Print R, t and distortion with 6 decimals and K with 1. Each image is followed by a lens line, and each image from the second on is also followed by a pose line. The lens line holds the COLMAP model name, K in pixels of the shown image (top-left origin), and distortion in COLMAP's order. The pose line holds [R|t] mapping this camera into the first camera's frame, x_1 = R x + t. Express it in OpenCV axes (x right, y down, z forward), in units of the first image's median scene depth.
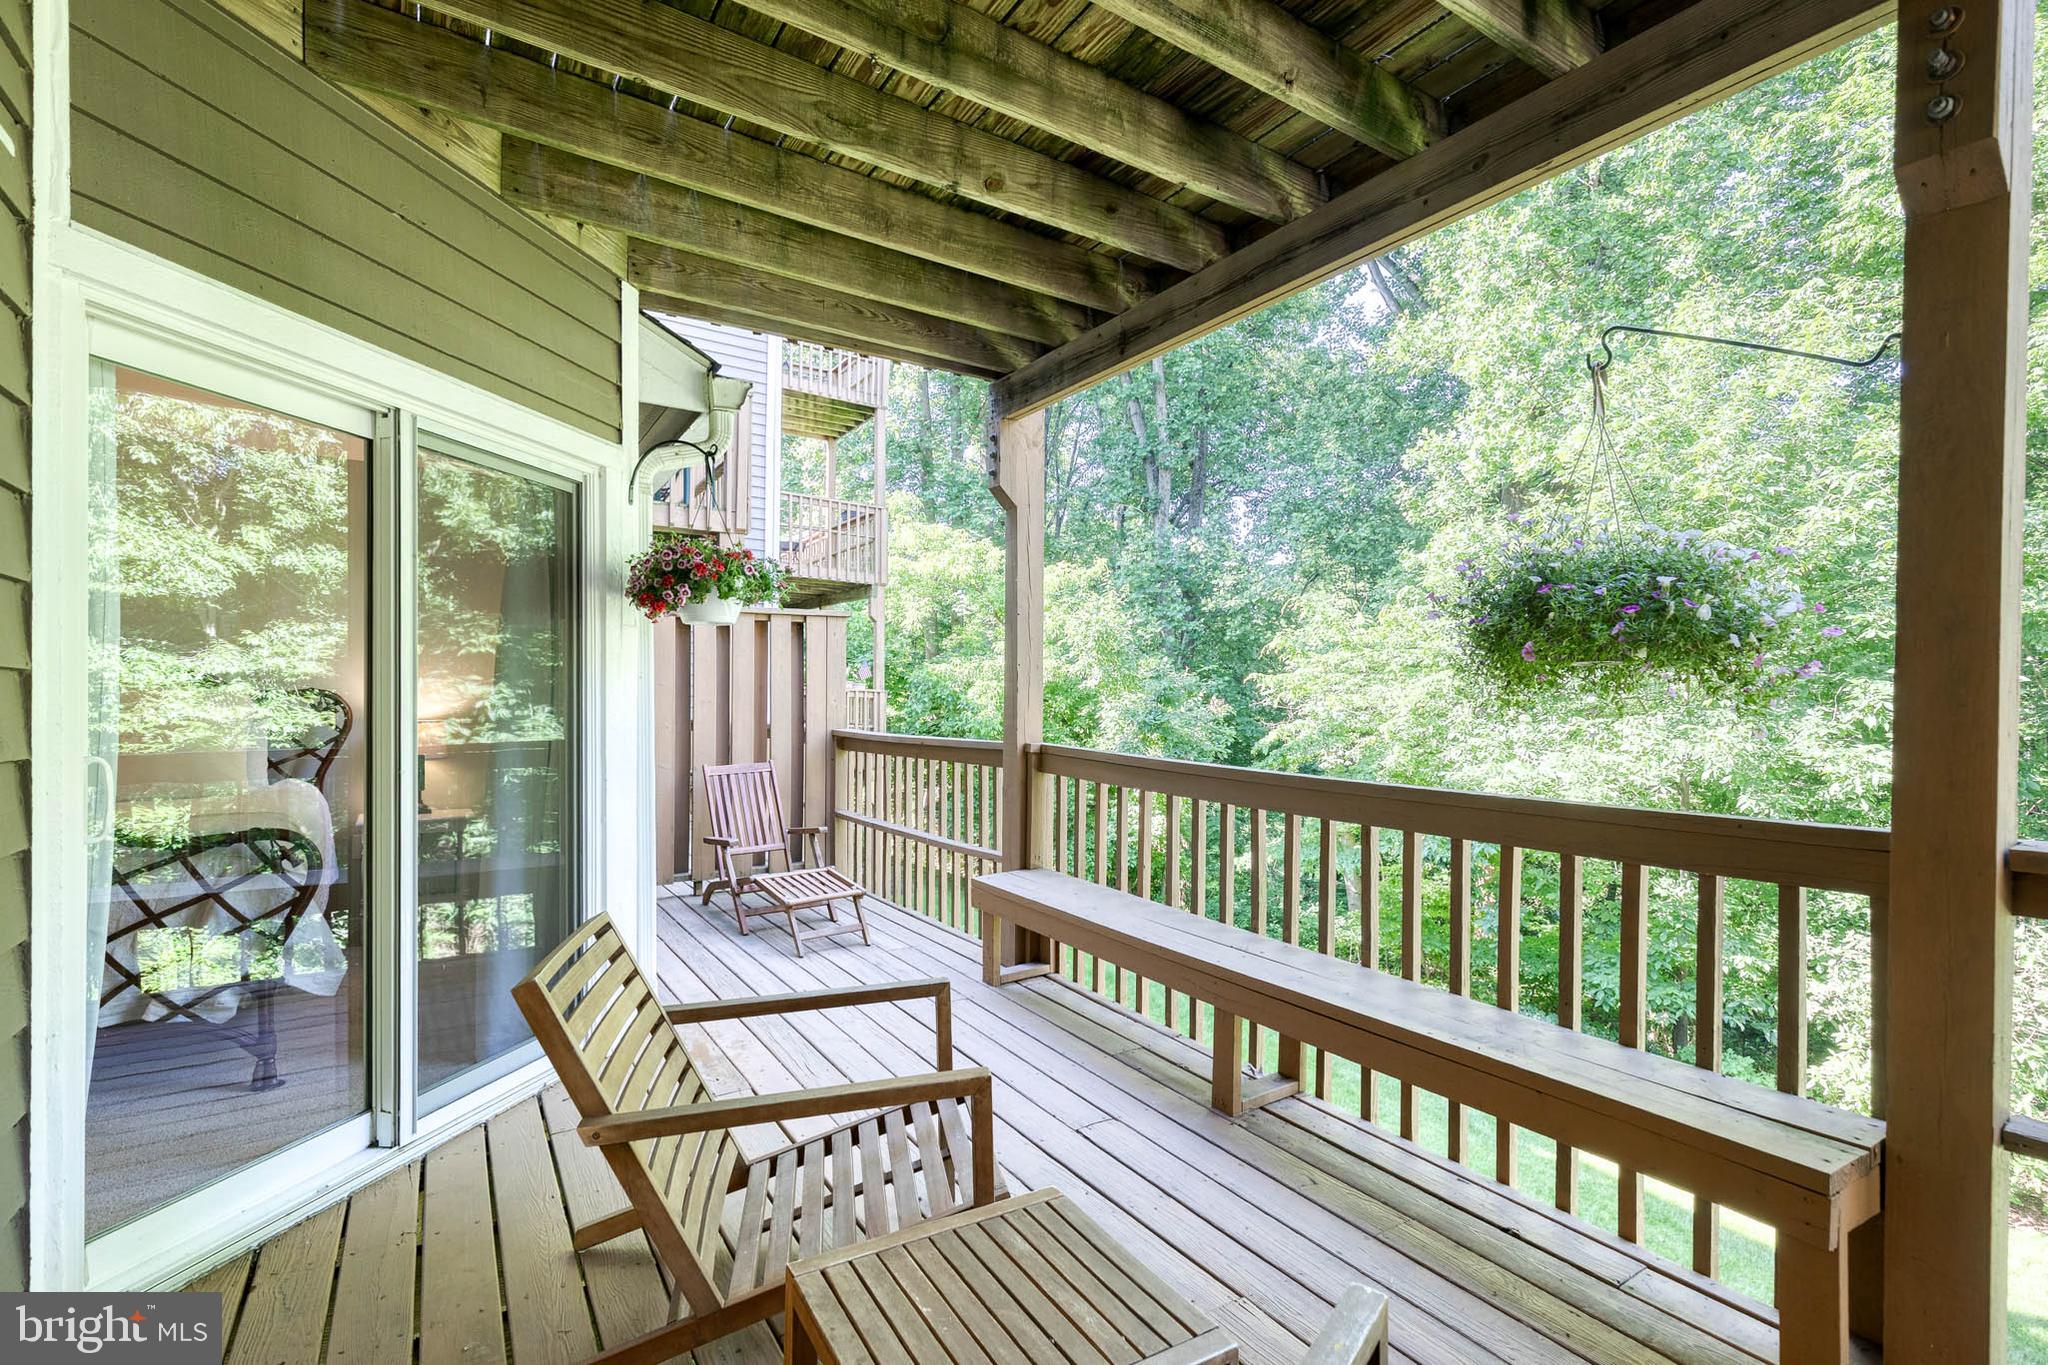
lens RADIAL K [[916.1, 0, 1056.2], [0, 916.1, 707.1], [0, 0, 1]] dist [0.005518, -0.001110]
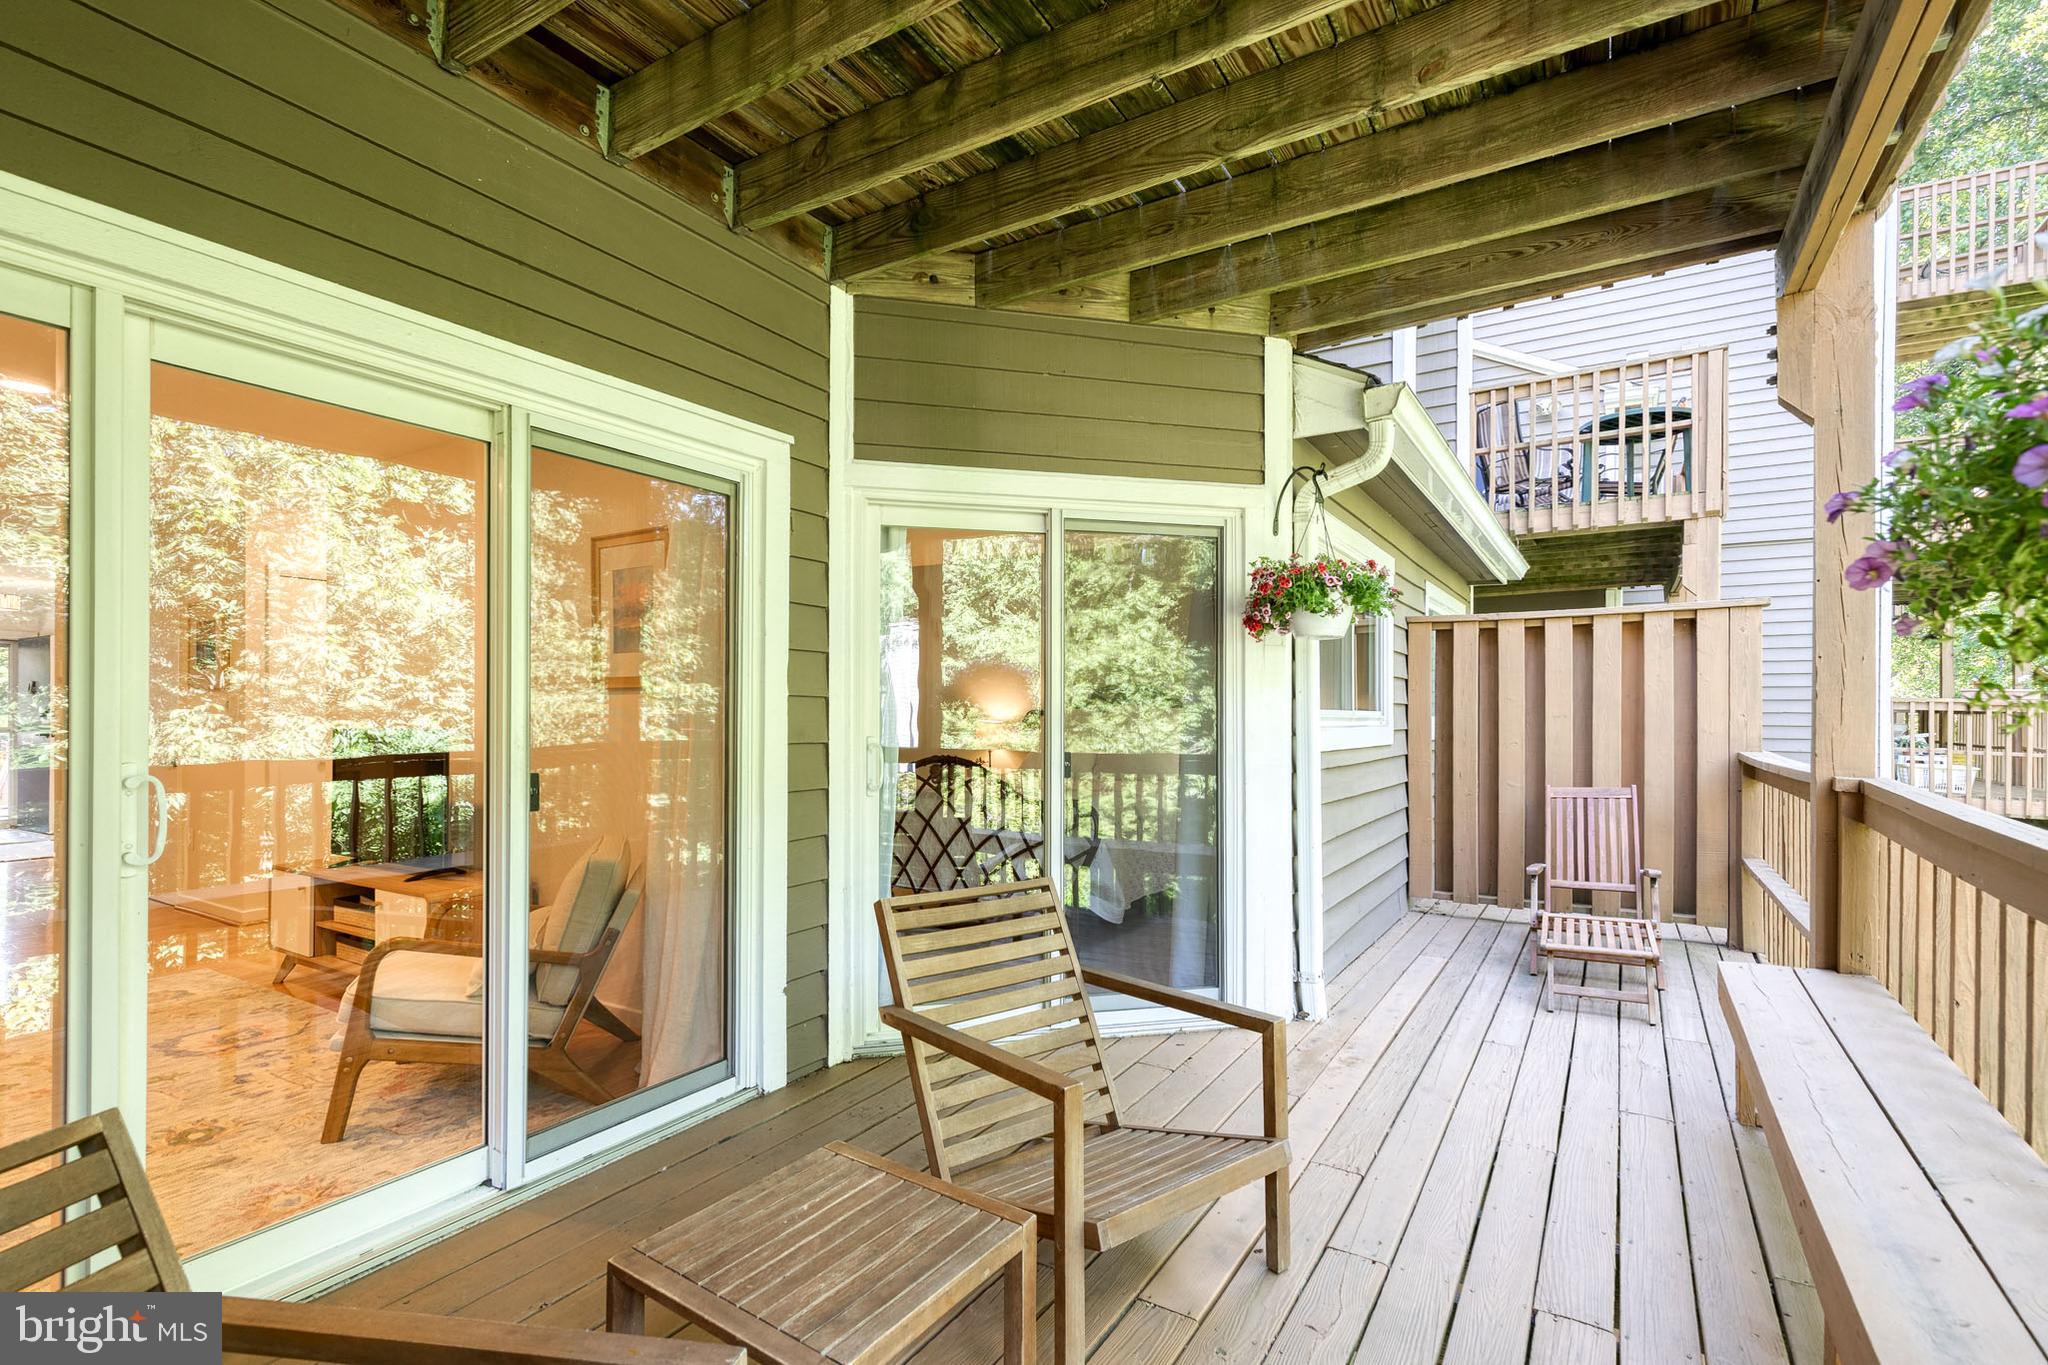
lens RADIAL K [[916.1, 0, 1063.4], [0, 916.1, 722.6], [0, 0, 1]] dist [0.005518, -0.001110]
pose [[0.432604, 0.003743, -0.901576, 0.430783], [-0.007406, 0.999972, 0.000597, 0.005612], [0.901554, 0.006419, 0.432620, 0.299217]]
